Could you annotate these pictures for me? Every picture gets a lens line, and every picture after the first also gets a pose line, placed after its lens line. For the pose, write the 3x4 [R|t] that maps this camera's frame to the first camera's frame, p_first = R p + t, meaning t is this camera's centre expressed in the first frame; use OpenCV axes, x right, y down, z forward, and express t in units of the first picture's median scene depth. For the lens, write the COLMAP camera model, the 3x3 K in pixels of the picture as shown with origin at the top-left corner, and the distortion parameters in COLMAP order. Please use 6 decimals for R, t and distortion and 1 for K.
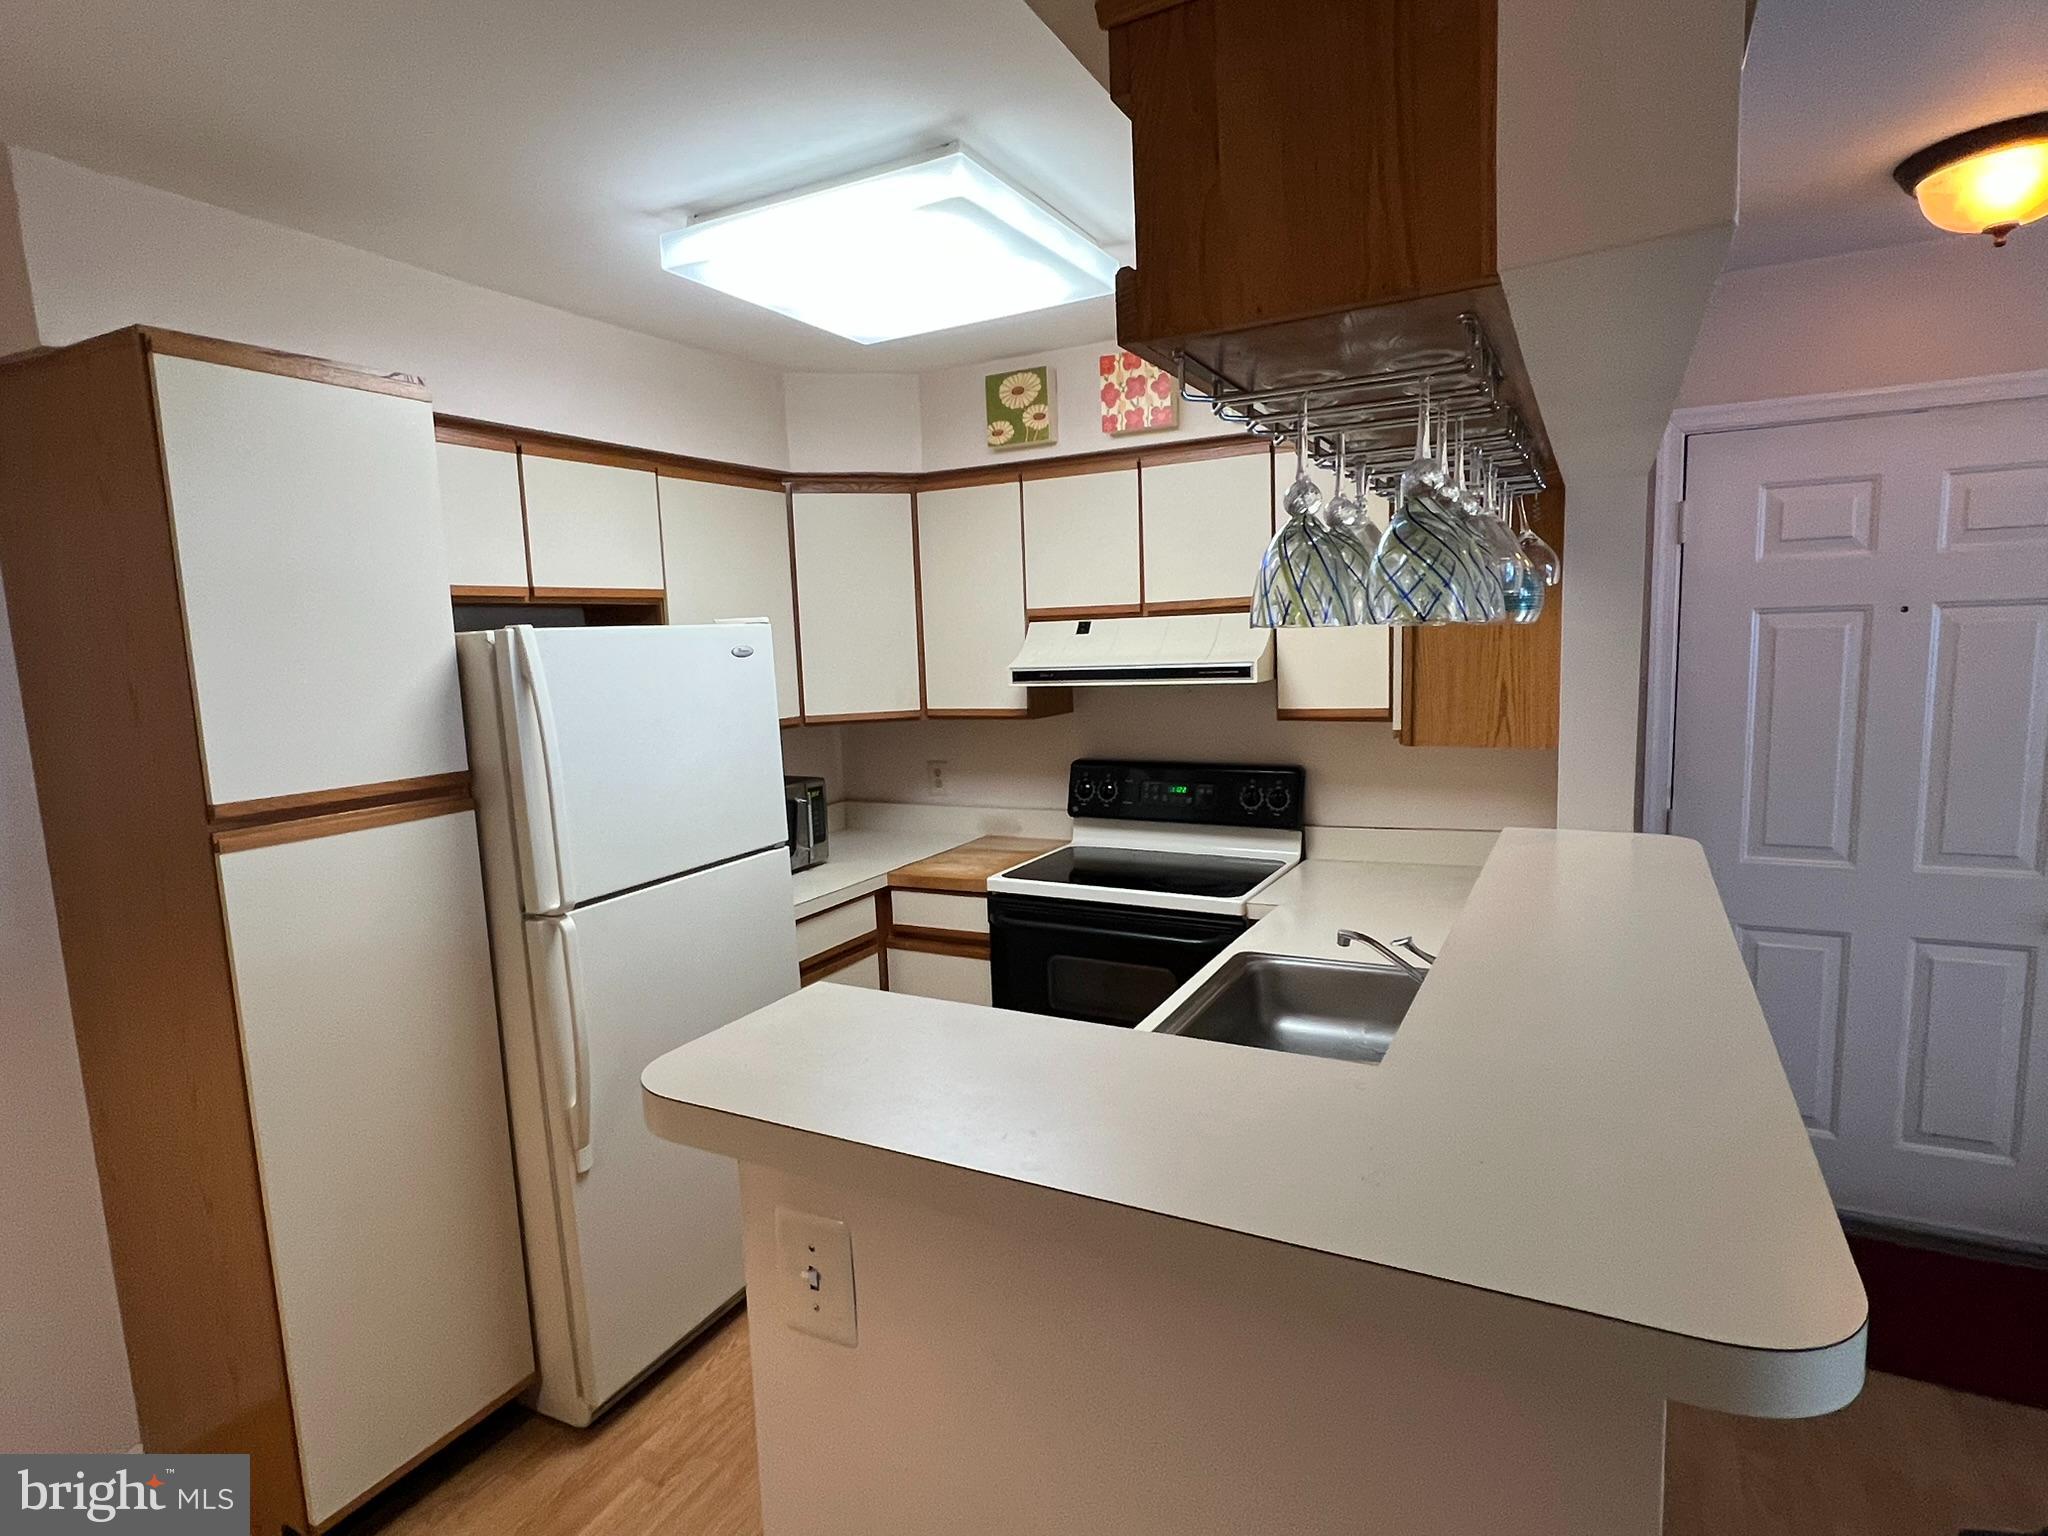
lens RADIAL K [[1088.2, 0, 1024.0], [0, 1088.2, 782.7], [0, 0, 1]] dist [0.000565, -0.003894]
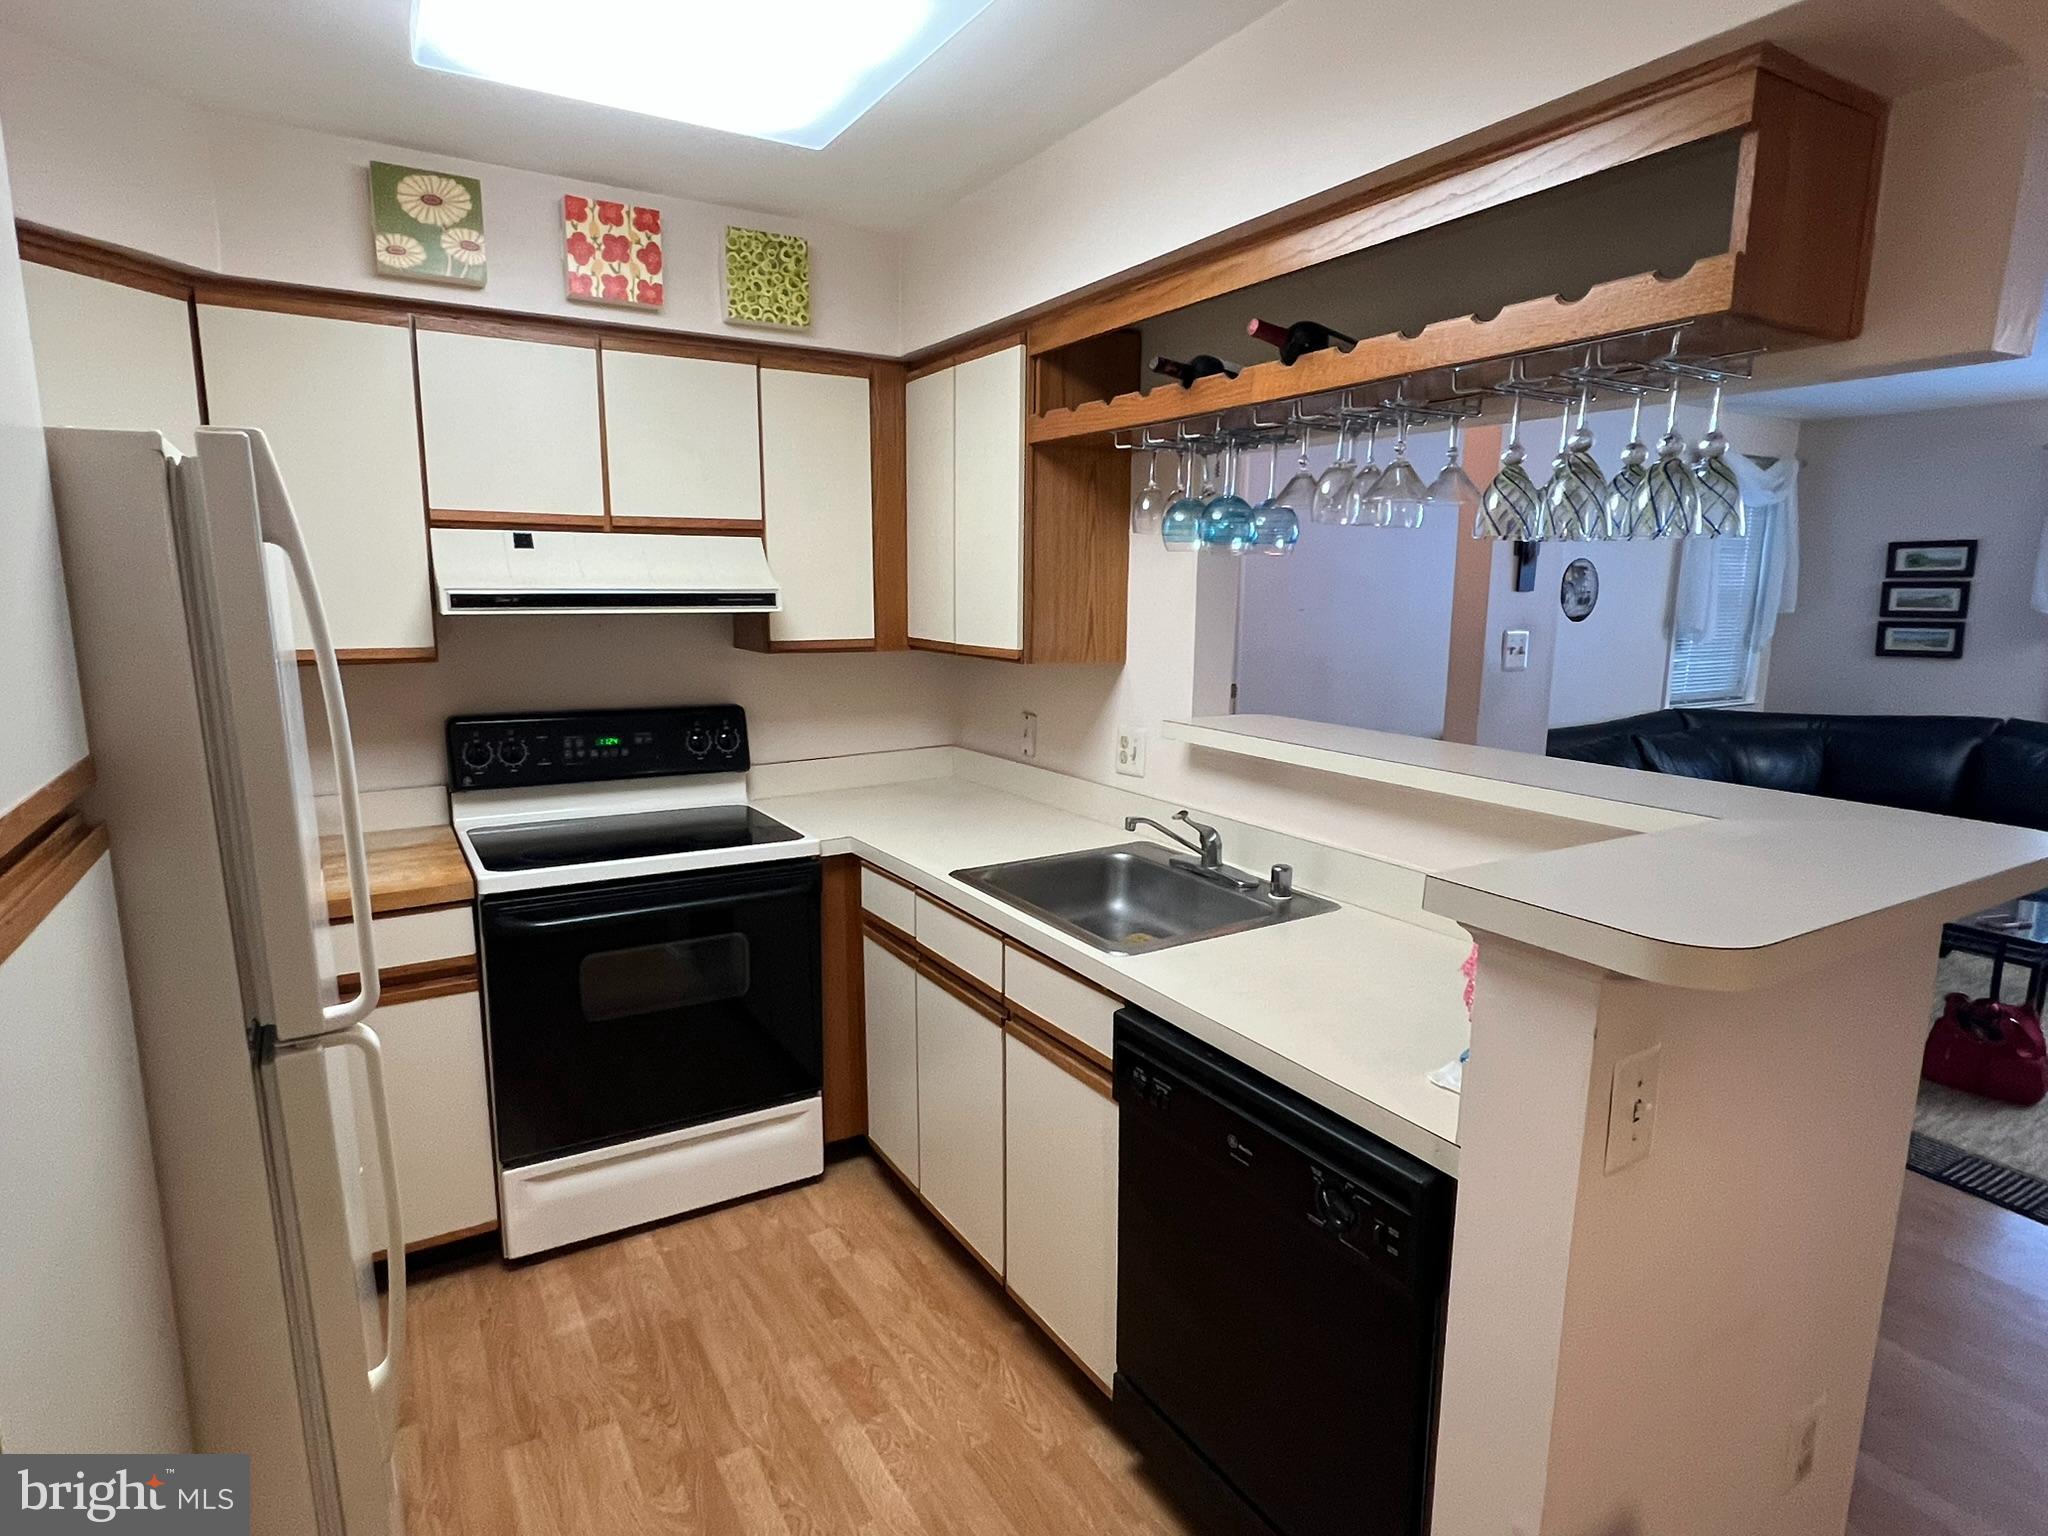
lens RADIAL K [[1088.2, 0, 1023.8], [0, 1088.2, 780.1], [0, 0, 1]] dist [0.000565, -0.003894]
pose [[0.504800, -0.113483, 0.855744, -0.489659], [0.087464, 0.992943, 0.080083, -0.003907], [-0.858794, 0.034420, 0.511164, 0.328622]]
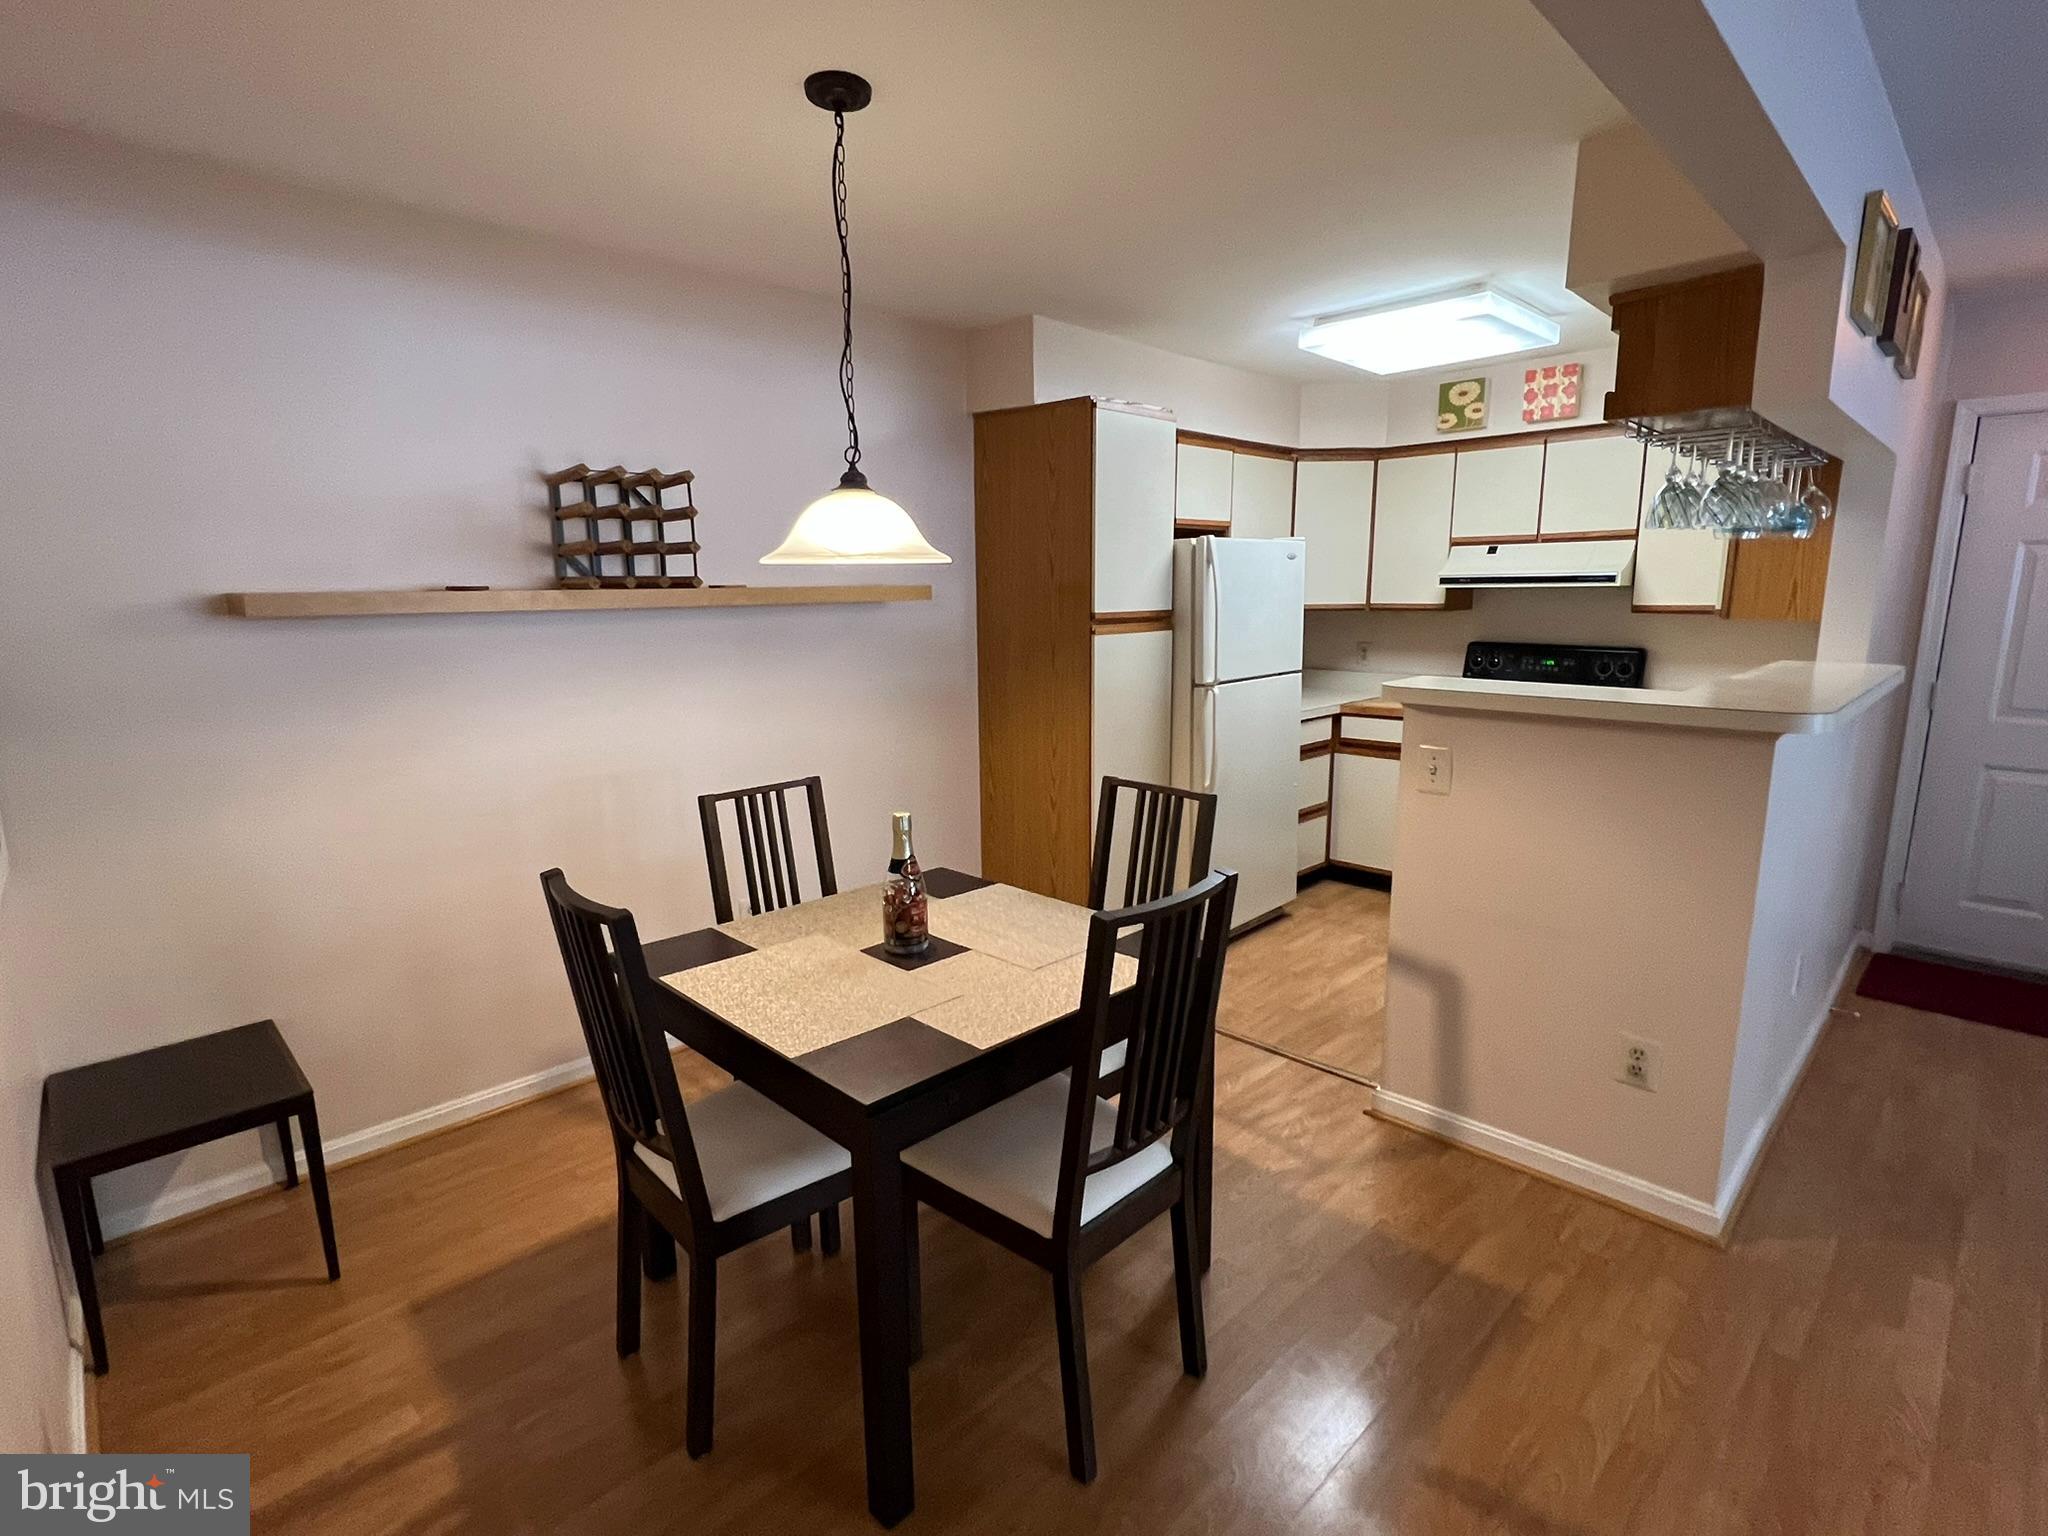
lens RADIAL K [[978.5, 0, 1019.6], [0, 978.5, 774.2], [0, 0, 1]] dist [-0.003536, -0.001788]
pose [[0.951951, 0.083953, -0.294519, -0.158950], [-0.065504, 0.995253, 0.071973, 0.125195], [0.299164, -0.049223, 0.952931, -0.565014]]
